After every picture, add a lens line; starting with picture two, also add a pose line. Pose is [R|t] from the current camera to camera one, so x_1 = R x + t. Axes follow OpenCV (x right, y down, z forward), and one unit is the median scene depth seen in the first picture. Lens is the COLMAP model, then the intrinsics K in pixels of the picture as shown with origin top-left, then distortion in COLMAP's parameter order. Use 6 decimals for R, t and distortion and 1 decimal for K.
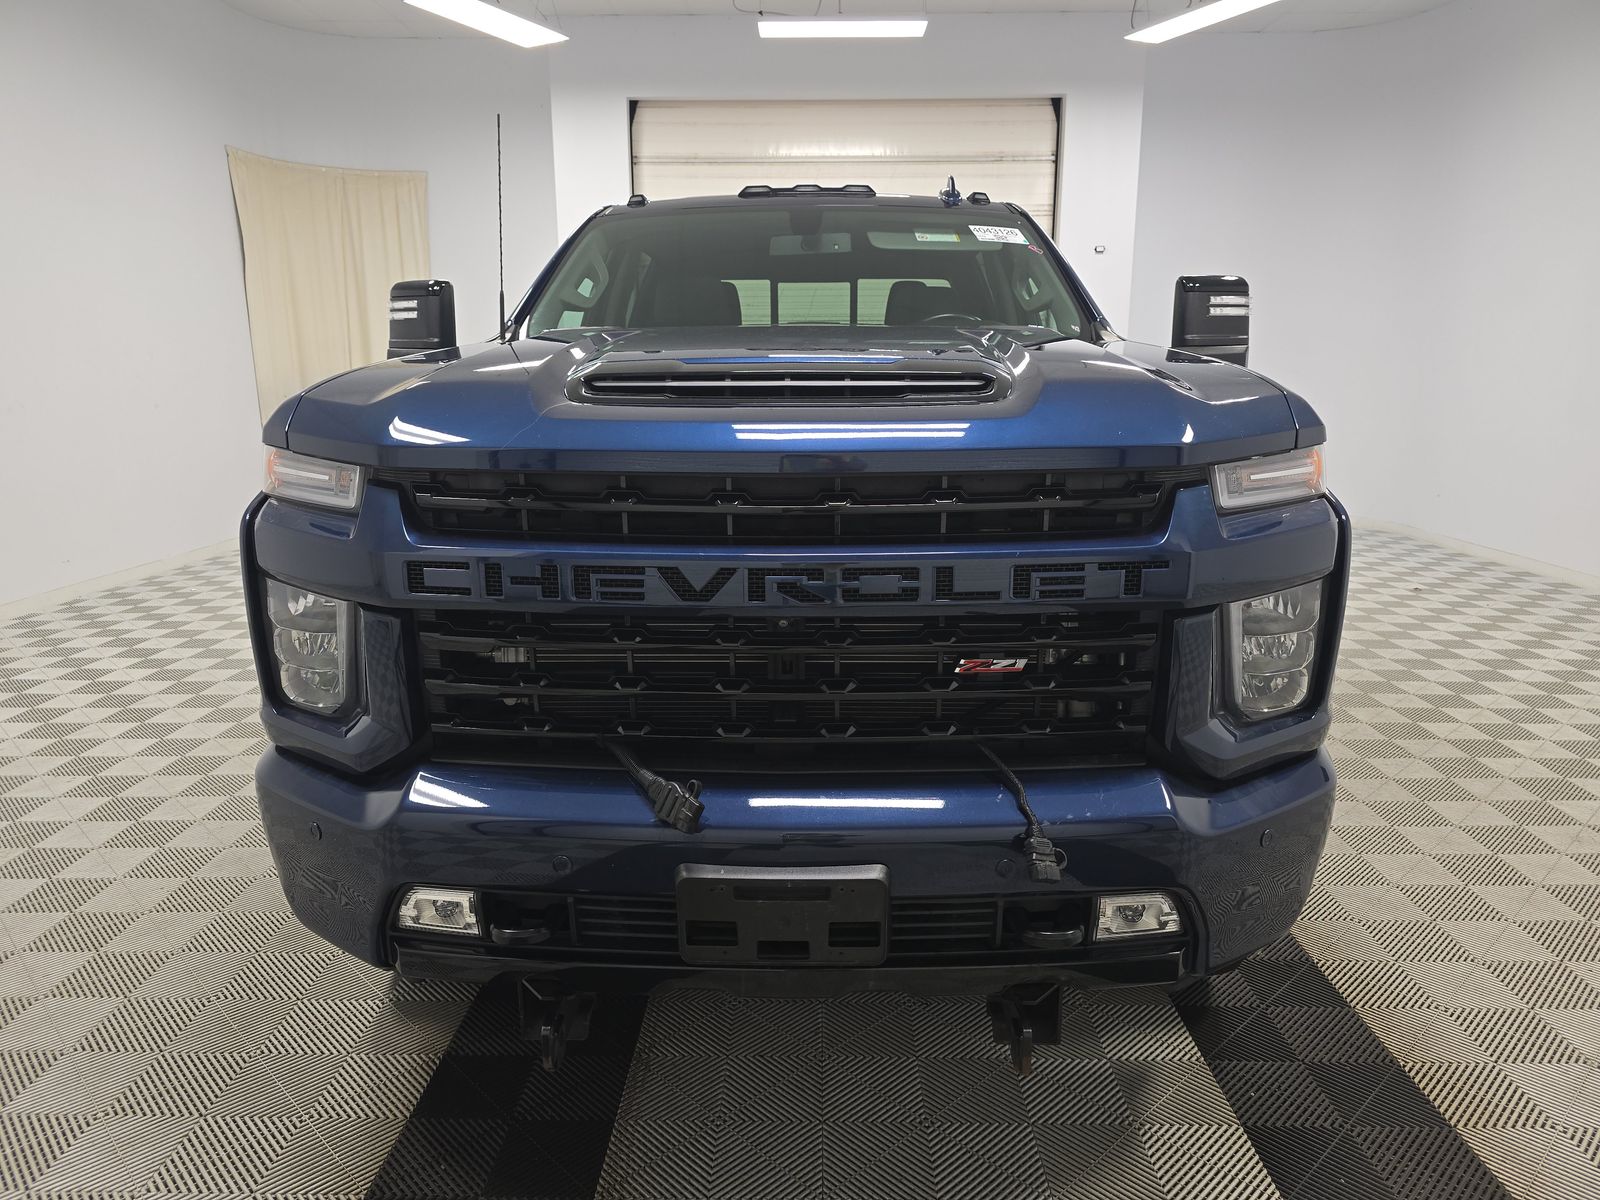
lens RADIAL K [[1073.5, 0, 800.0], [0, 1073.5, 600.0], [0, 0, 1]] dist [0.054479, -0.045833]
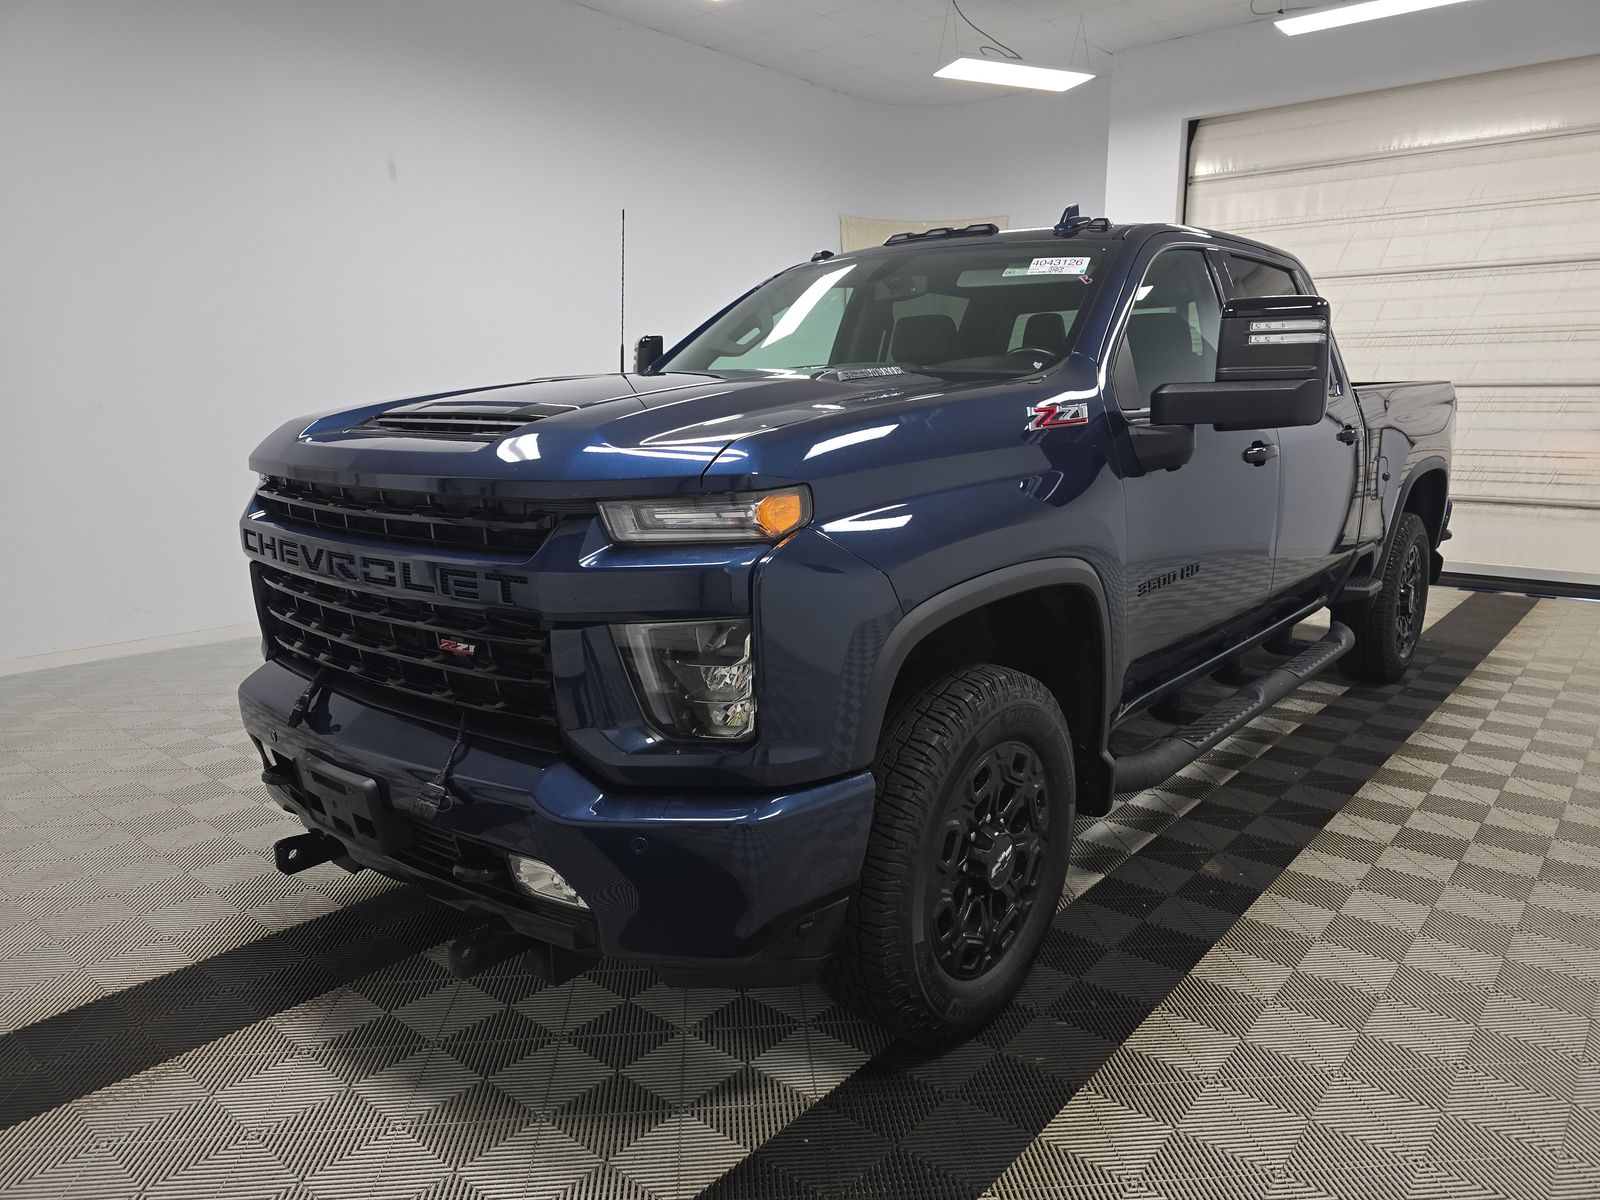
lens RADIAL K [[1073.5, 0, 800.0], [0, 1073.5, 600.0], [0, 0, 1]] dist [0.054479, -0.045833]
pose [[0.775077, 0.116080, -0.621113, 0.656808], [-0.128129, 0.991432, 0.025400, -0.040269], [0.618740, 0.059895, 0.783310, 0.126934]]
